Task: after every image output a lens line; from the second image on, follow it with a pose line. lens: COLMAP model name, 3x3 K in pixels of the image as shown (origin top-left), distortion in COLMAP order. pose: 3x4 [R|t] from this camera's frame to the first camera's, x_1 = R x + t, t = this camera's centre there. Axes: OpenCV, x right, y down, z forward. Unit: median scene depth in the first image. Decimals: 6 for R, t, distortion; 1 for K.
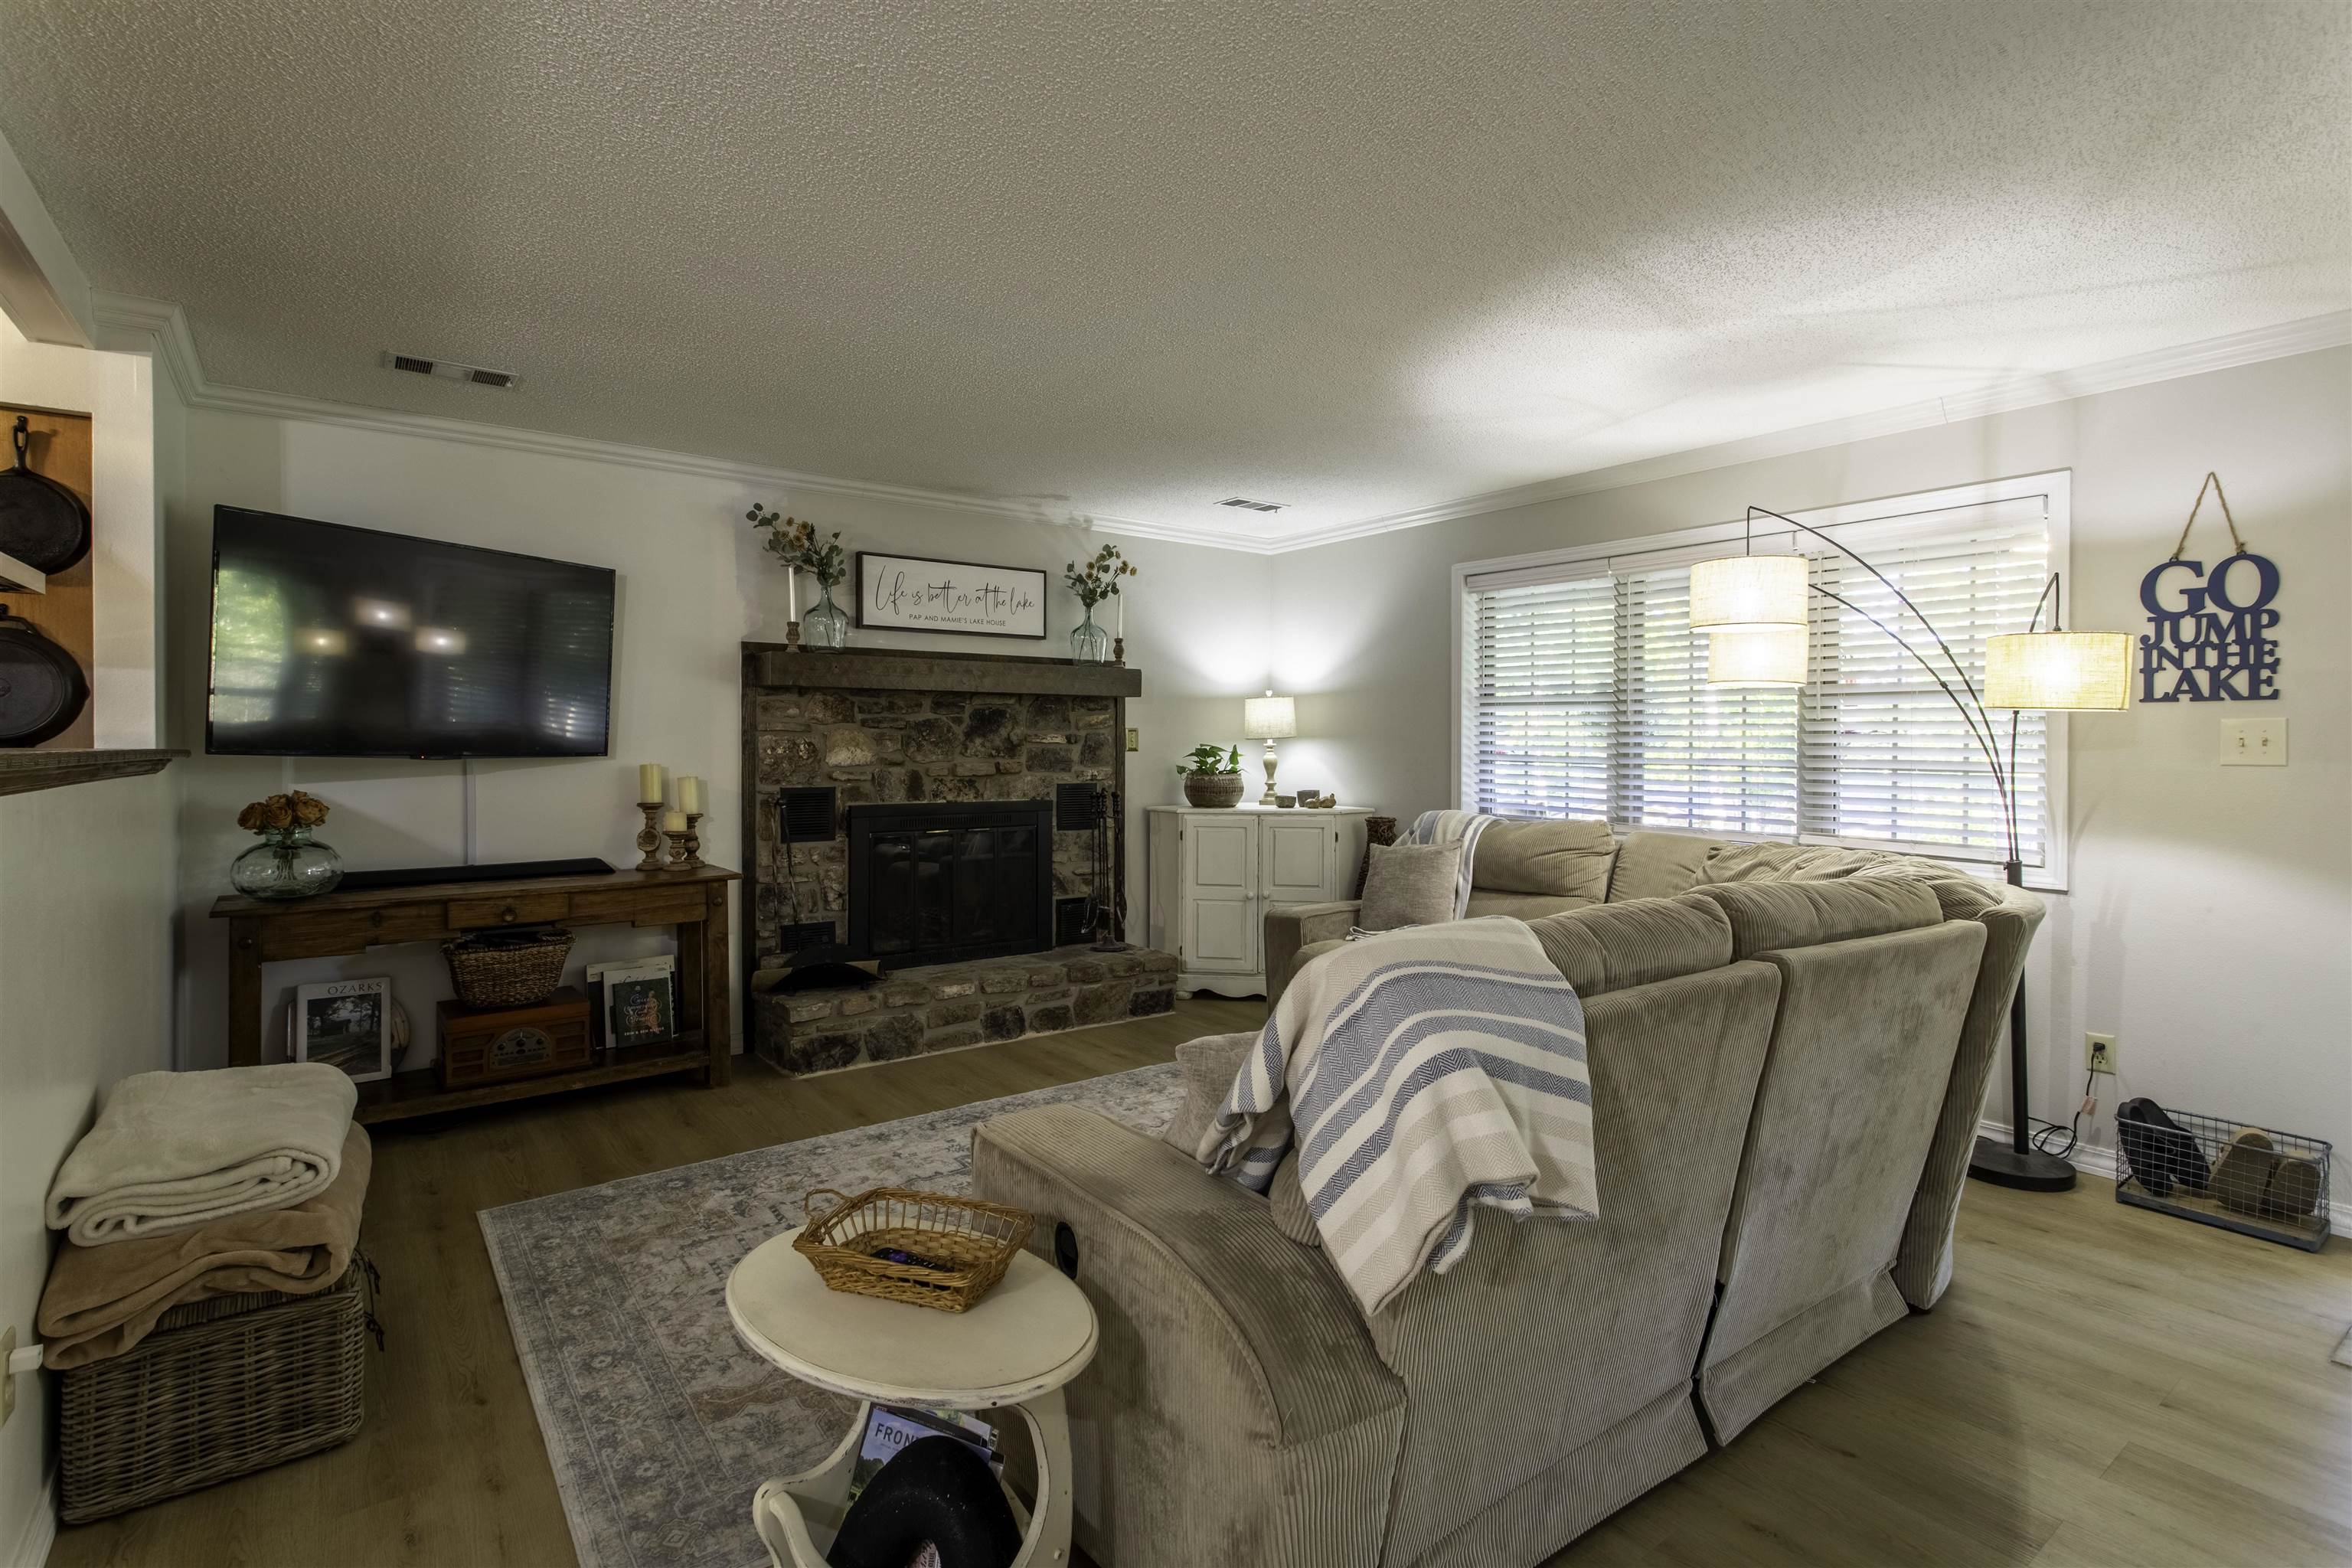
lens RADIAL K [[1129.4, 0, 1167.4], [0, 1129.4, 761.4], [0, 0, 1]] dist [0.002660, 0.002259]
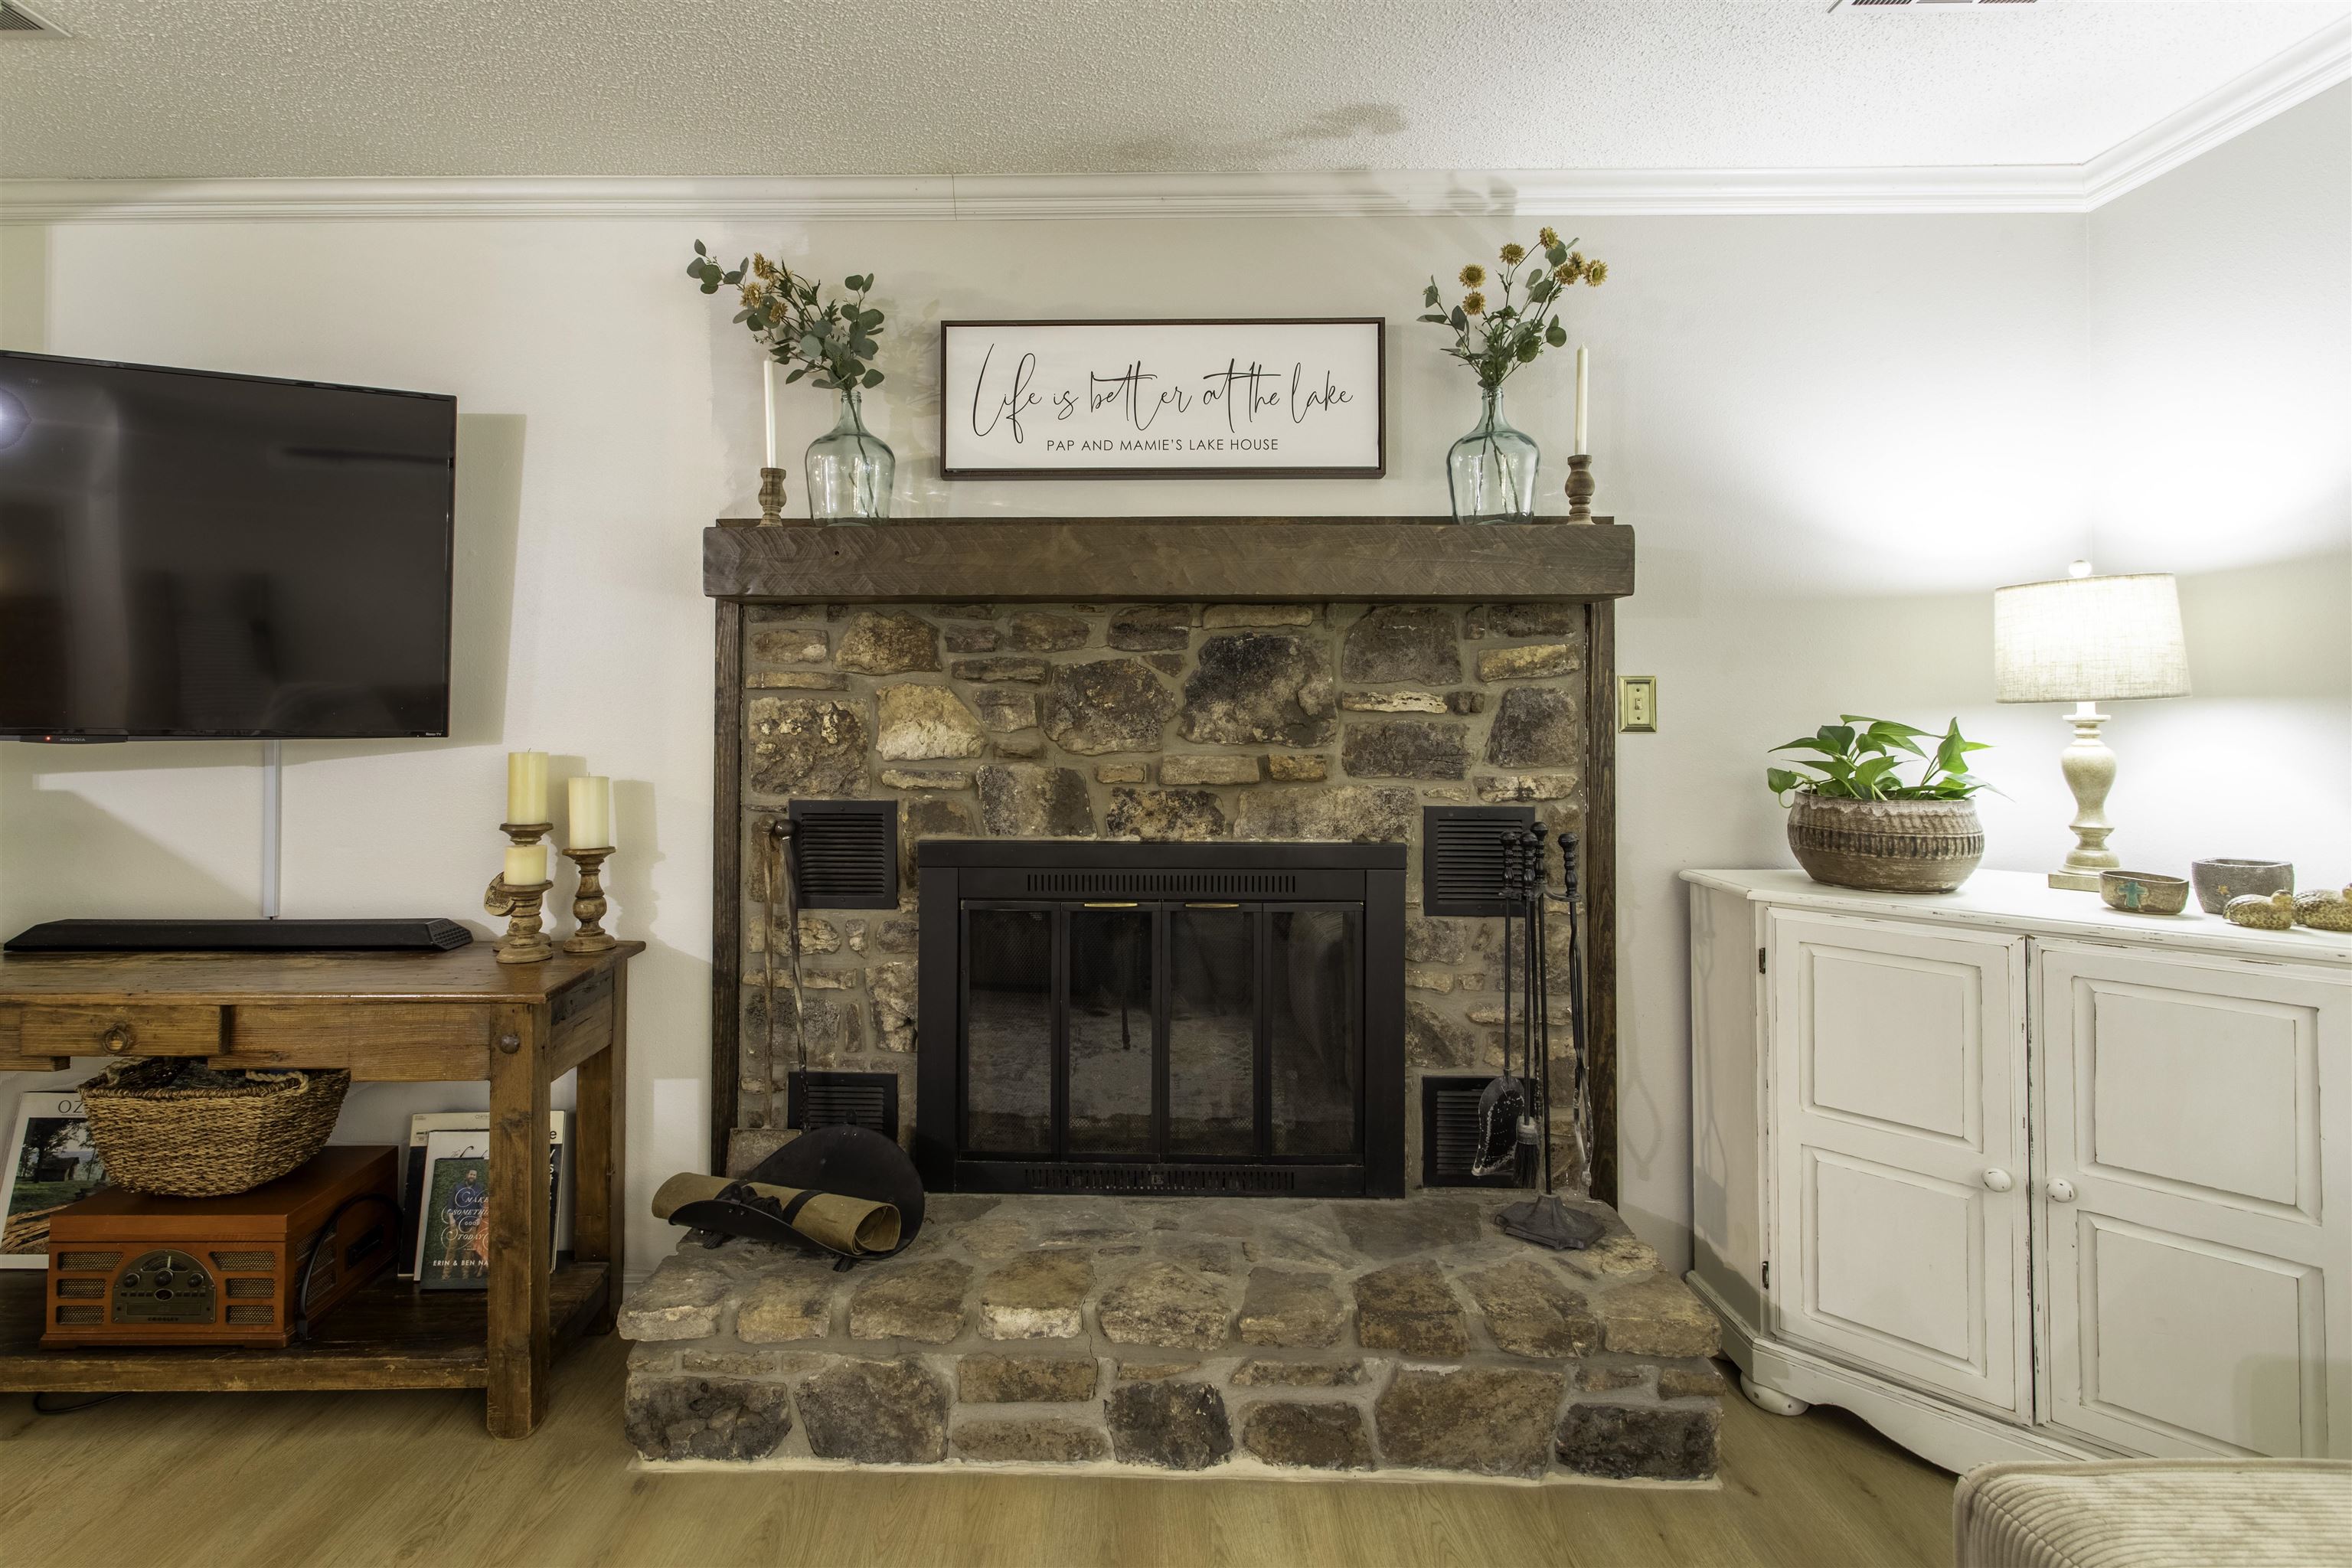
lens RADIAL K [[1129.4, 0, 1118.6], [0, 1129.4, 688.0], [0, 0, 1]] dist [0.002660, 0.002259]
pose [[0.786959, -0.011519, -0.616898, 0.085356], [-0.009873, 0.999463, -0.031257, -0.011991], [0.616926, 0.030689, 0.786422, 0.642202]]
